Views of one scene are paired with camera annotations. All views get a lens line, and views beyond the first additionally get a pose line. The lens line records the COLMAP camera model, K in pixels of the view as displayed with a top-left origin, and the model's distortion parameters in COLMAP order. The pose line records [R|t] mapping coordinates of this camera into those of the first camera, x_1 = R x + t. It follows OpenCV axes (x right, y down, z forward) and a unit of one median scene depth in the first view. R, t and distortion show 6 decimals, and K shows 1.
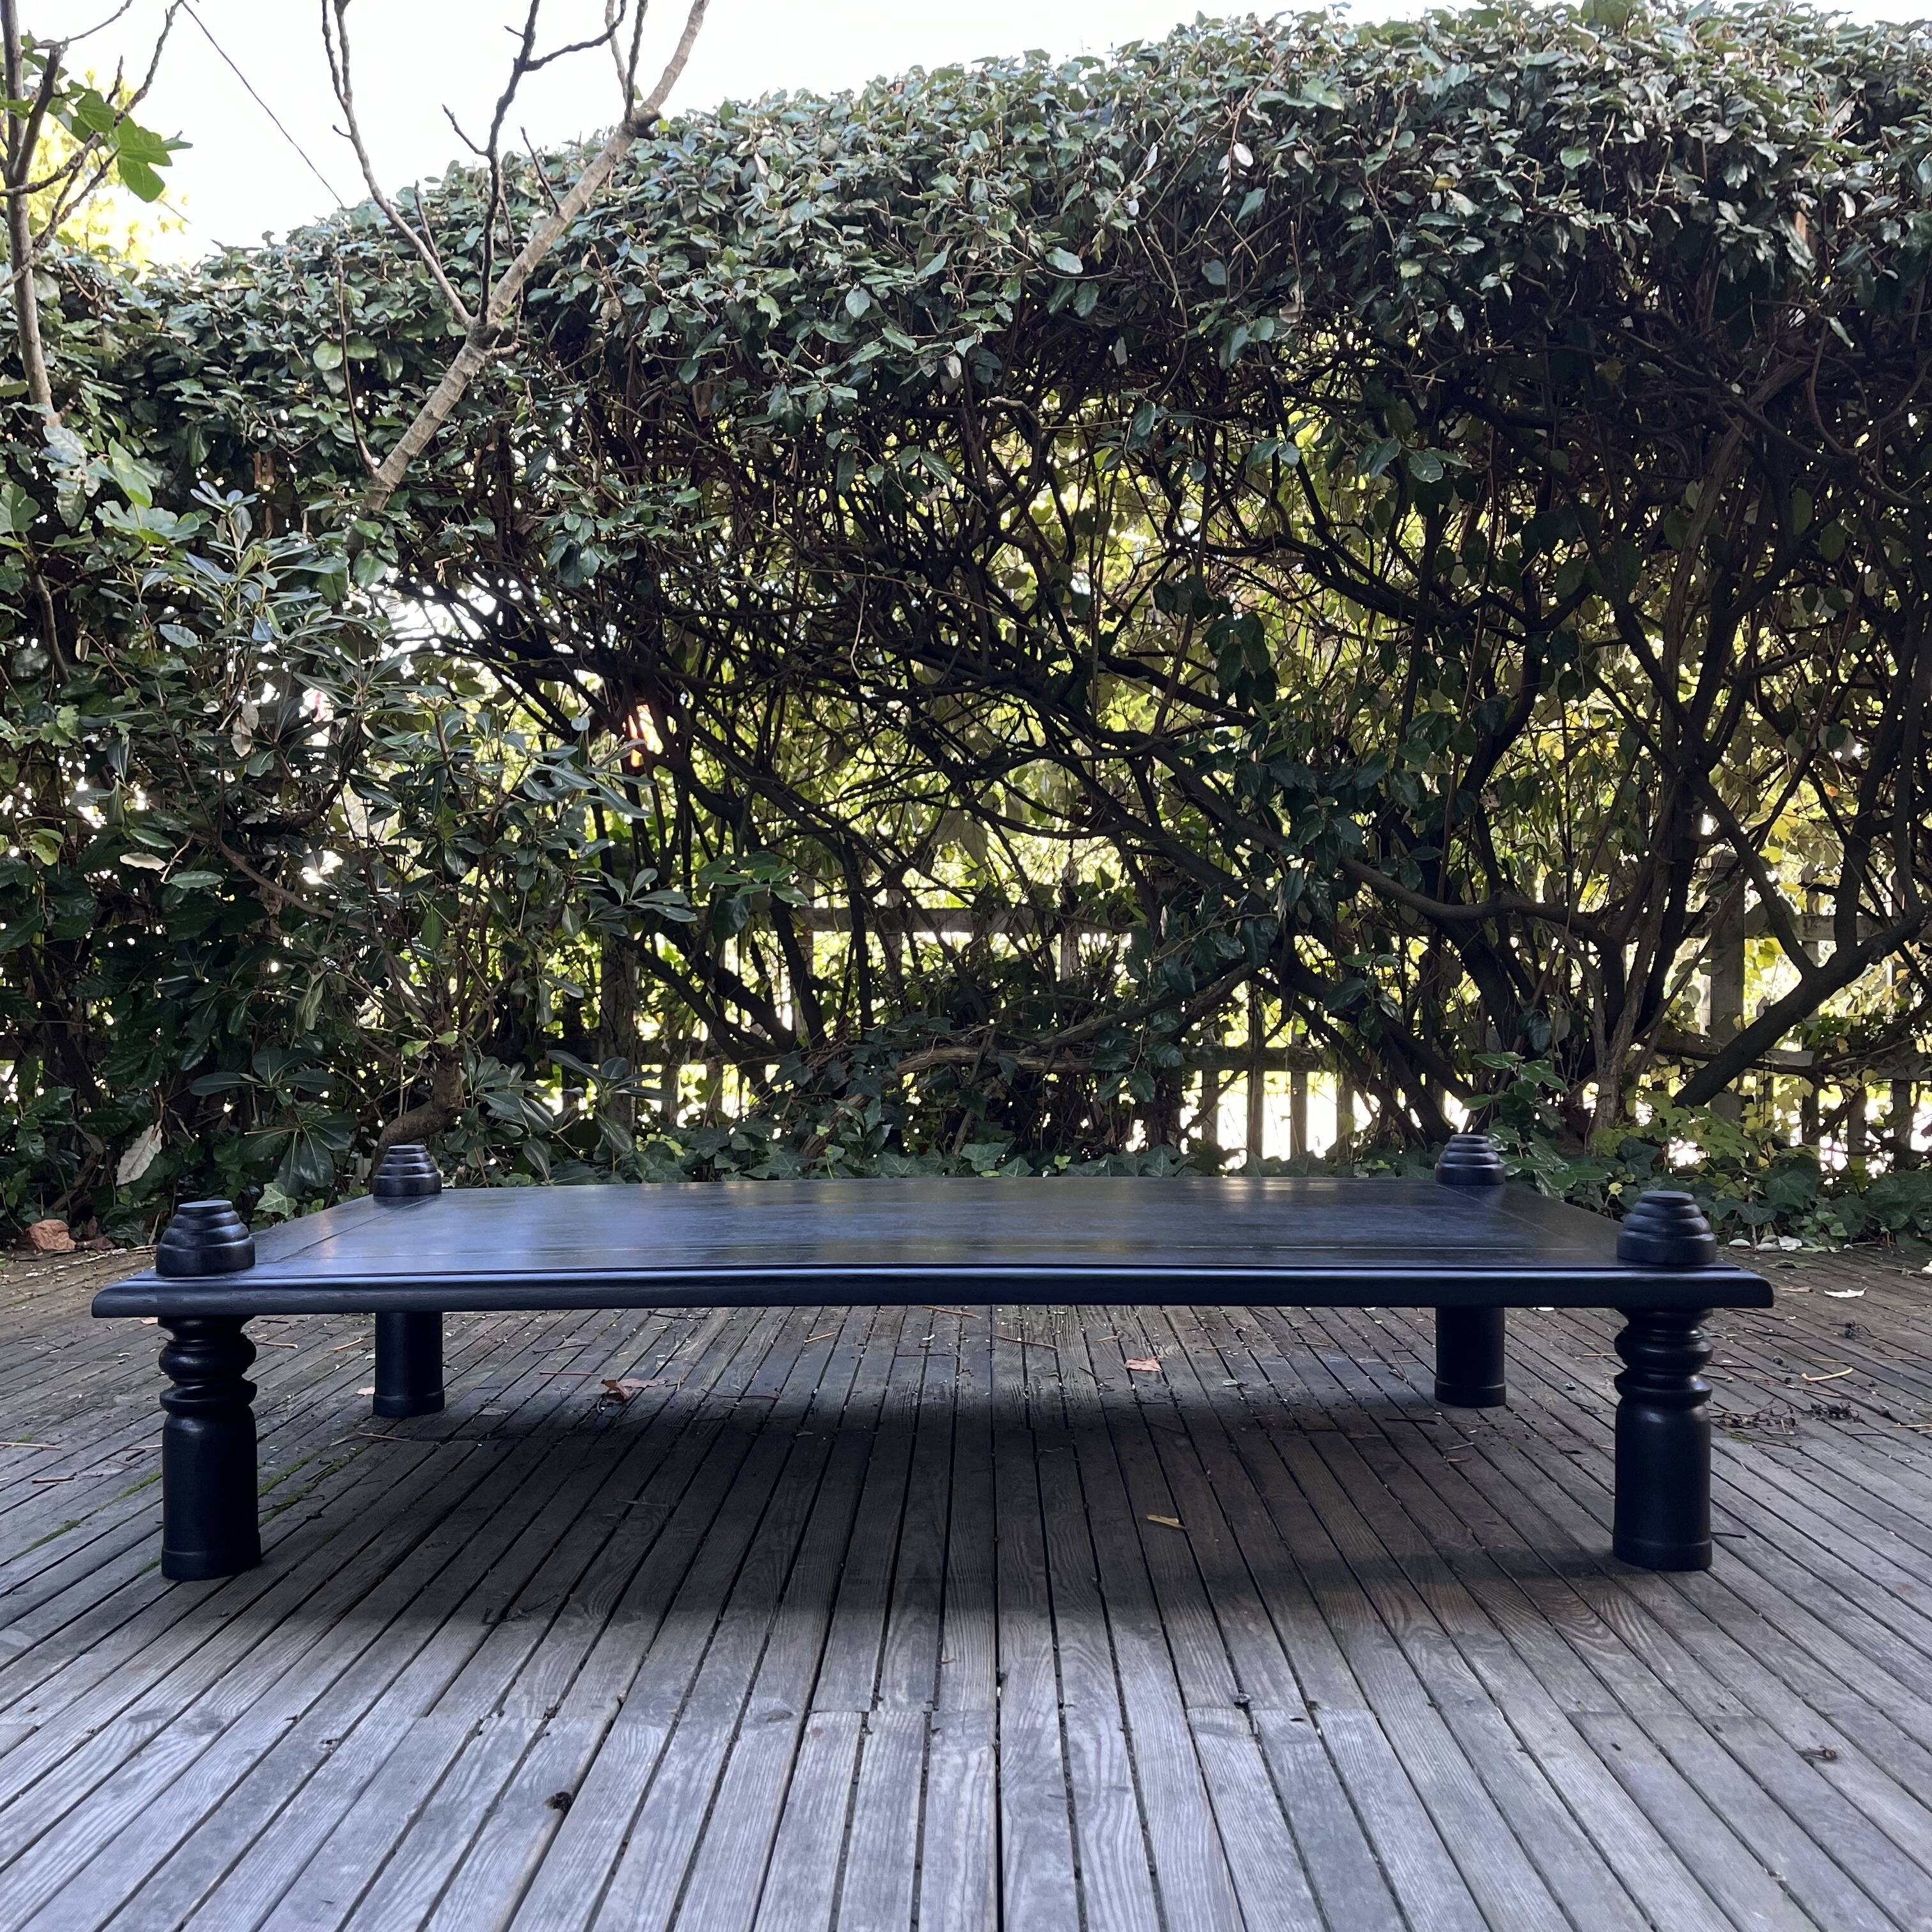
lens RADIAL K [[1919.7, 0, 960.9], [0, 1919.7, 982.7], [0, 0, 1]] dist [0.044047, -0.008995]
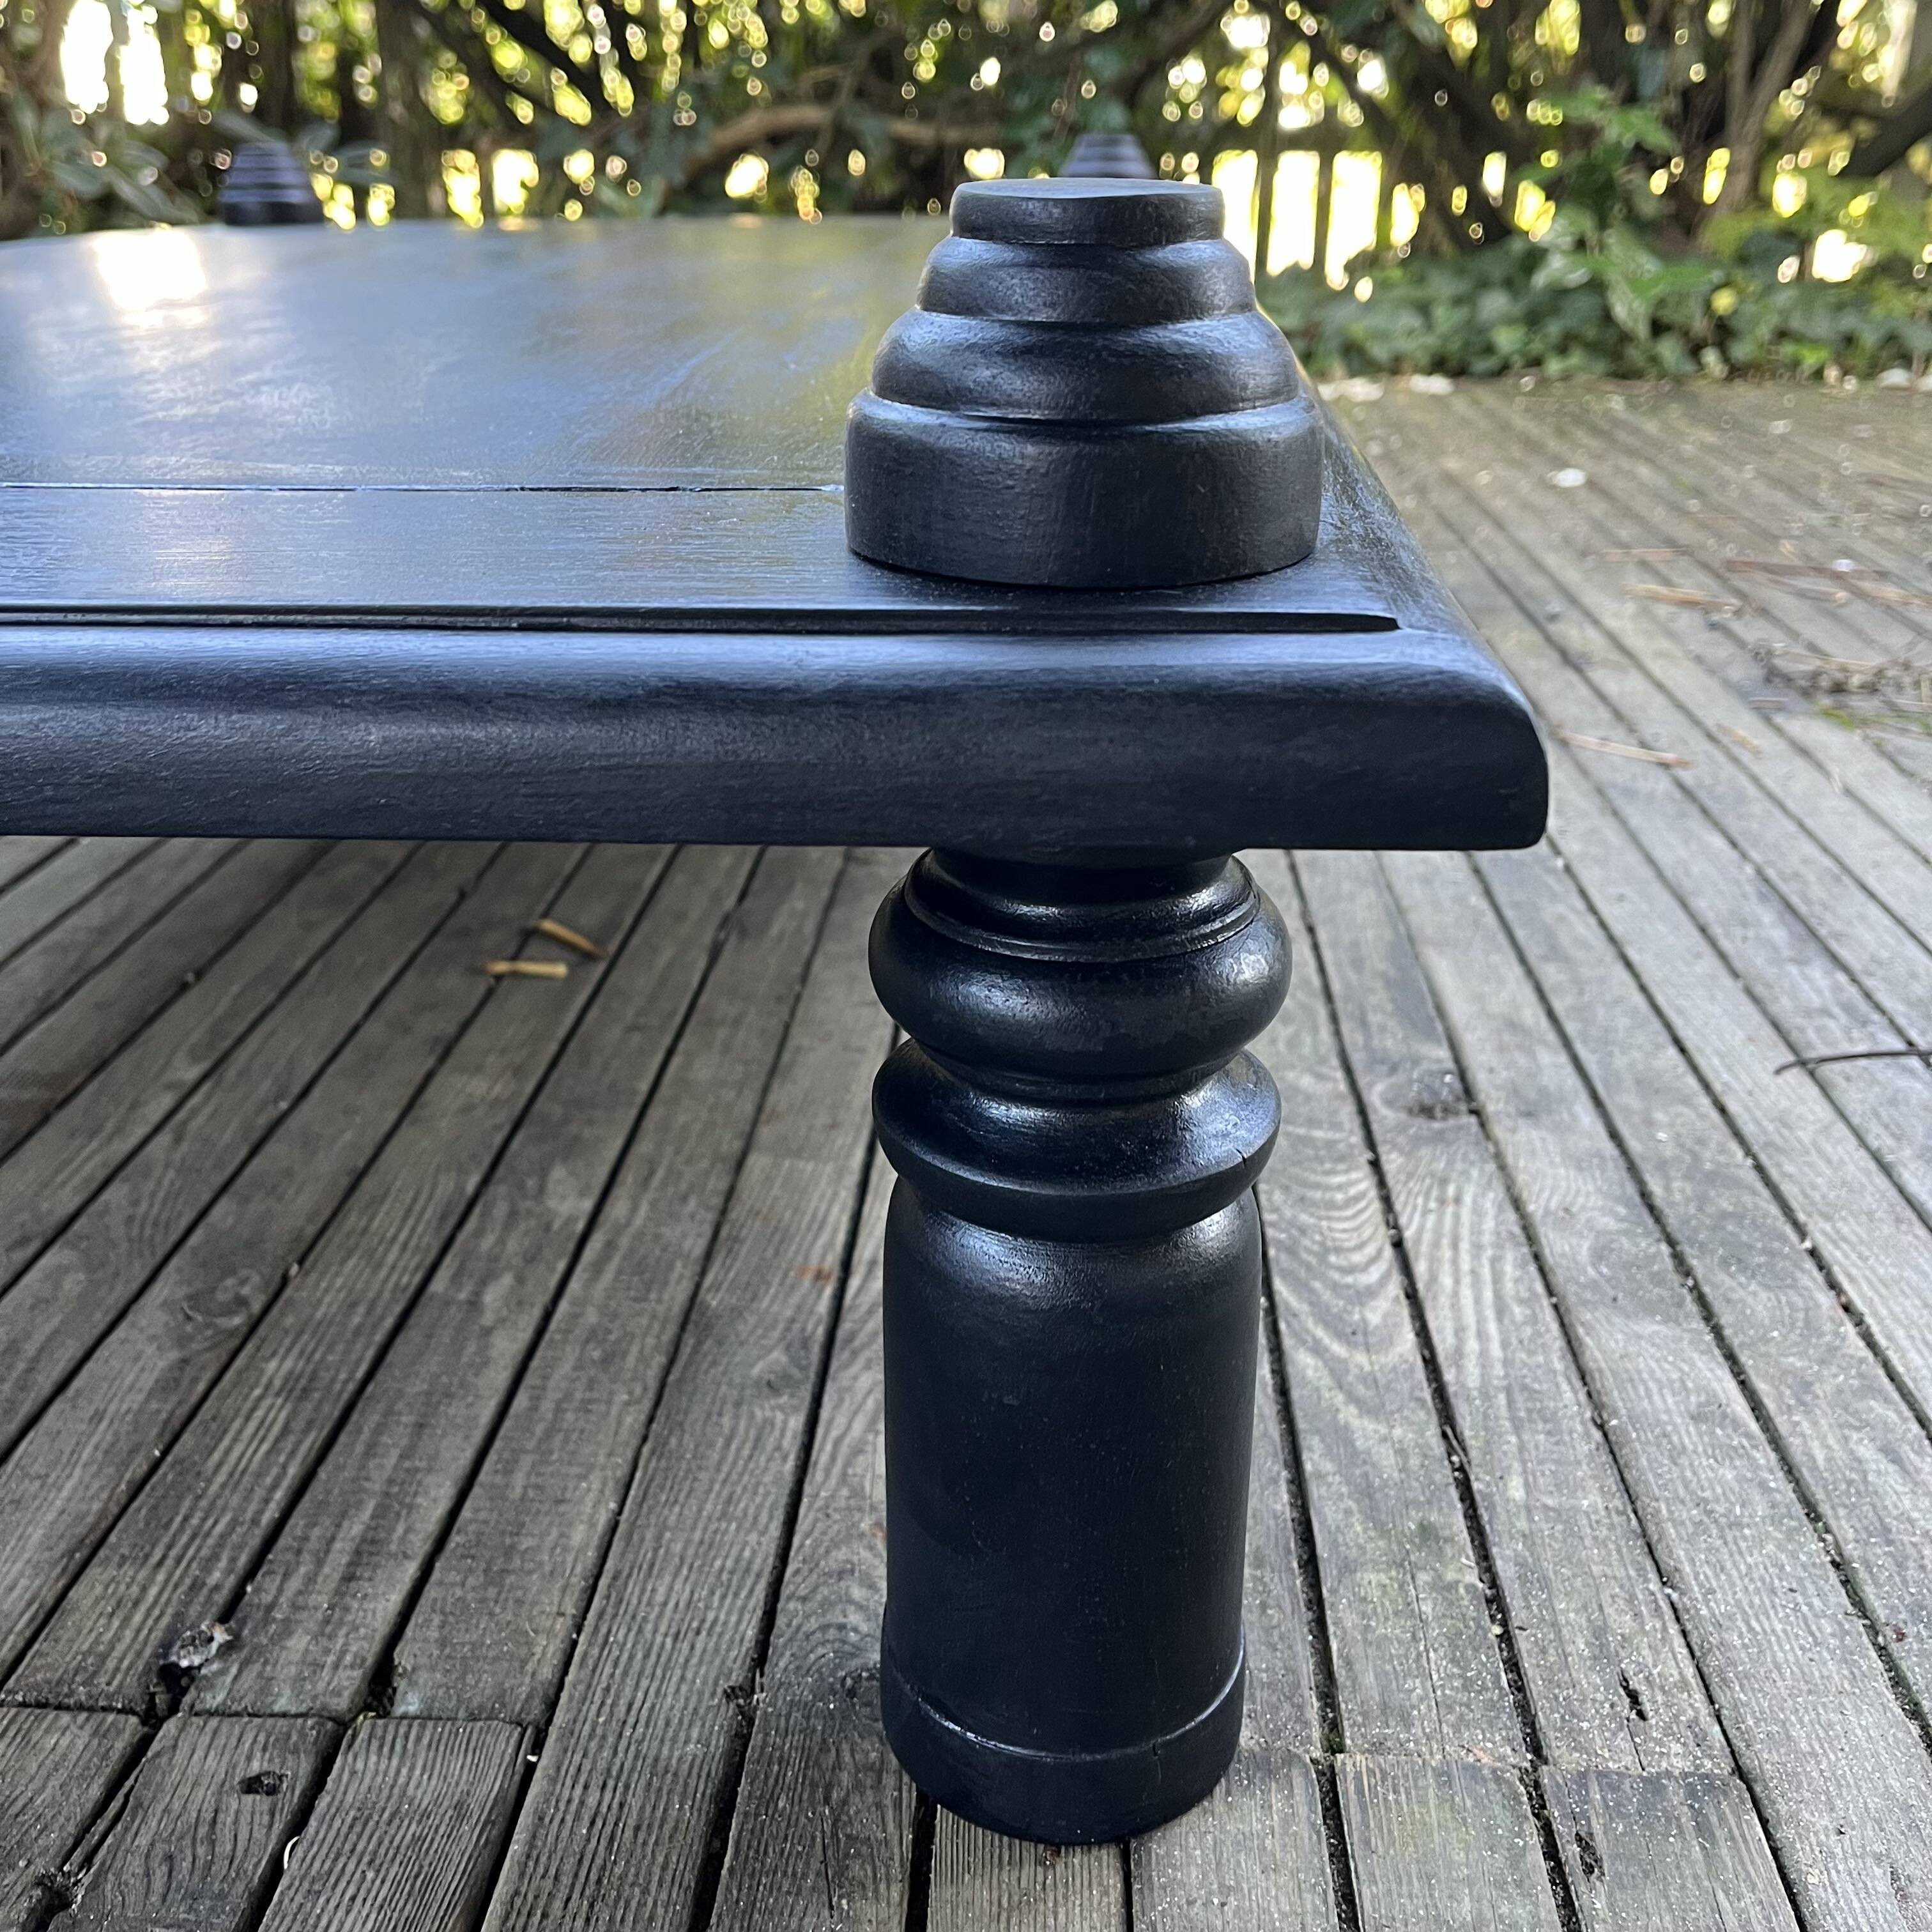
lens RADIAL K [[1946.6, 0, 966.0], [0, 1946.6, 966.0], [0, 0, 1]] dist [0.025493, -0.001487]
pose [[0.999044, 0.007506, -0.043074, 0.098630], [0.010232, 0.917661, 0.397234, 0.042945], [0.042509, -0.397294, 0.916706, 0.249580]]
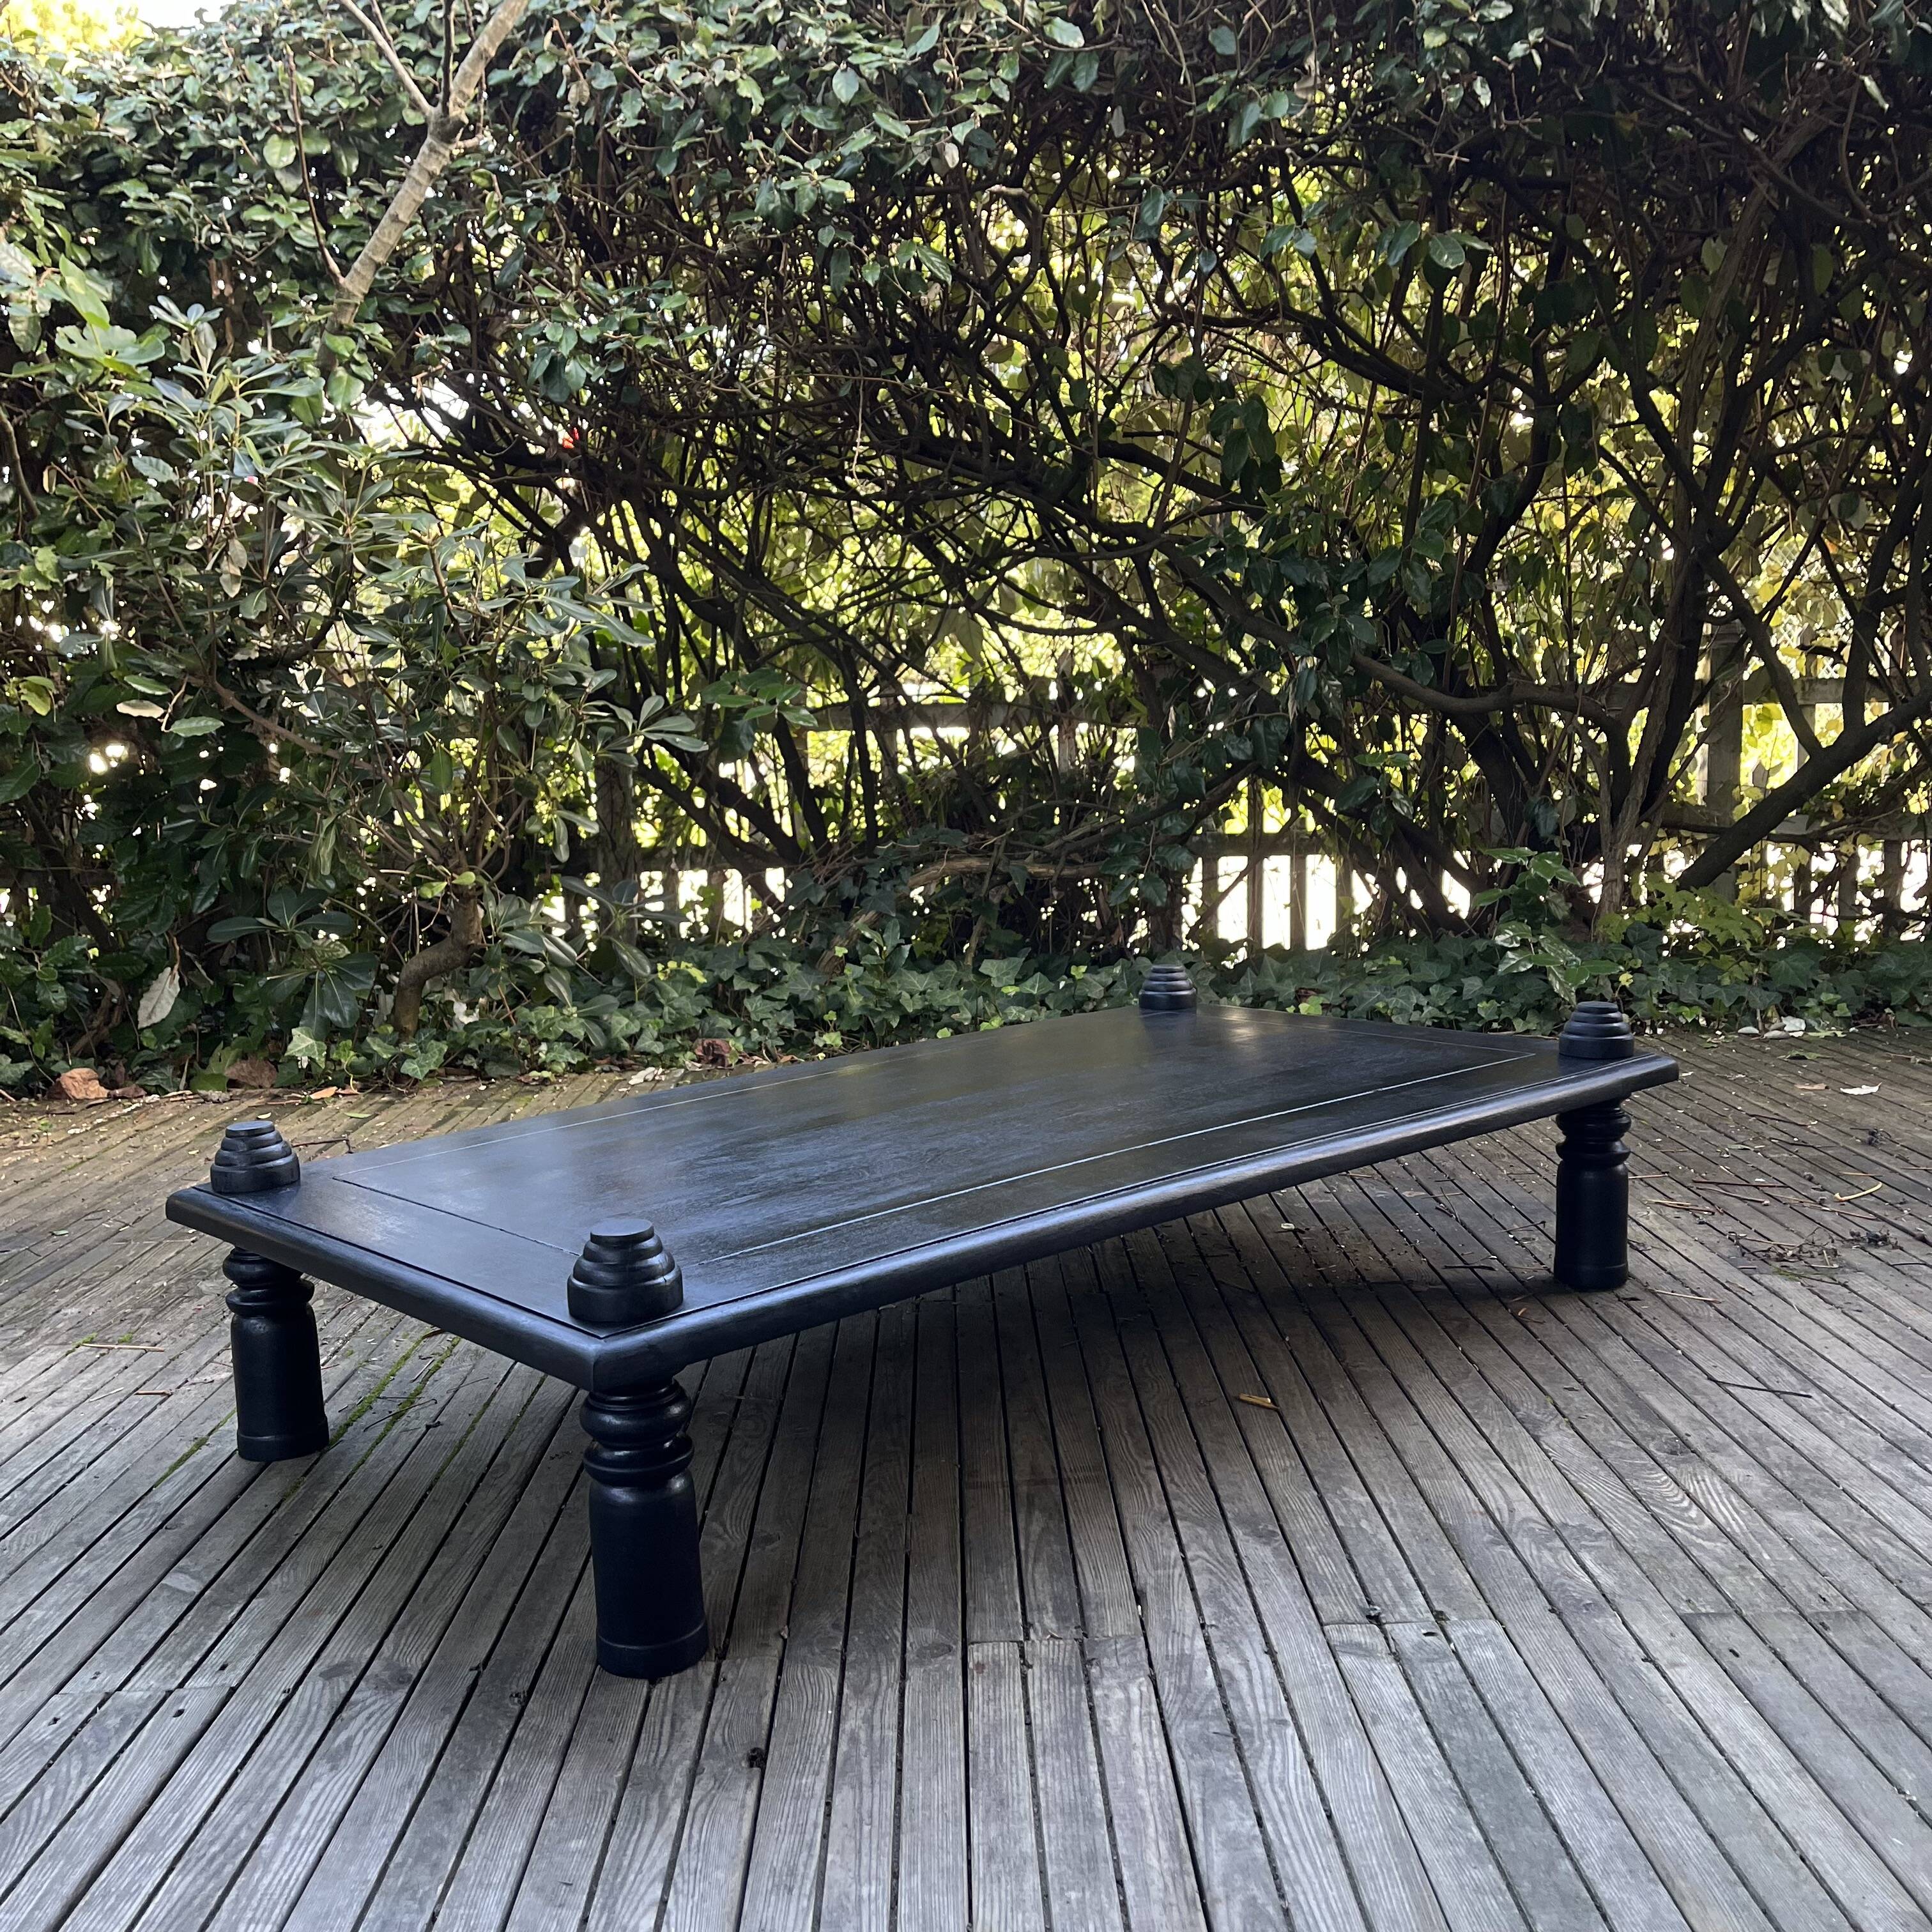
lens RADIAL K [[1919.7, 0, 960.9], [0, 1919.7, 982.7], [0, 0, 1]] dist [0.044047, -0.008995]
pose [[0.999117, -0.037682, 0.018587, -0.029082], [0.034825, 0.990169, 0.135469, -0.040803], [-0.023509, -0.134702, 0.990607, 0.001360]]
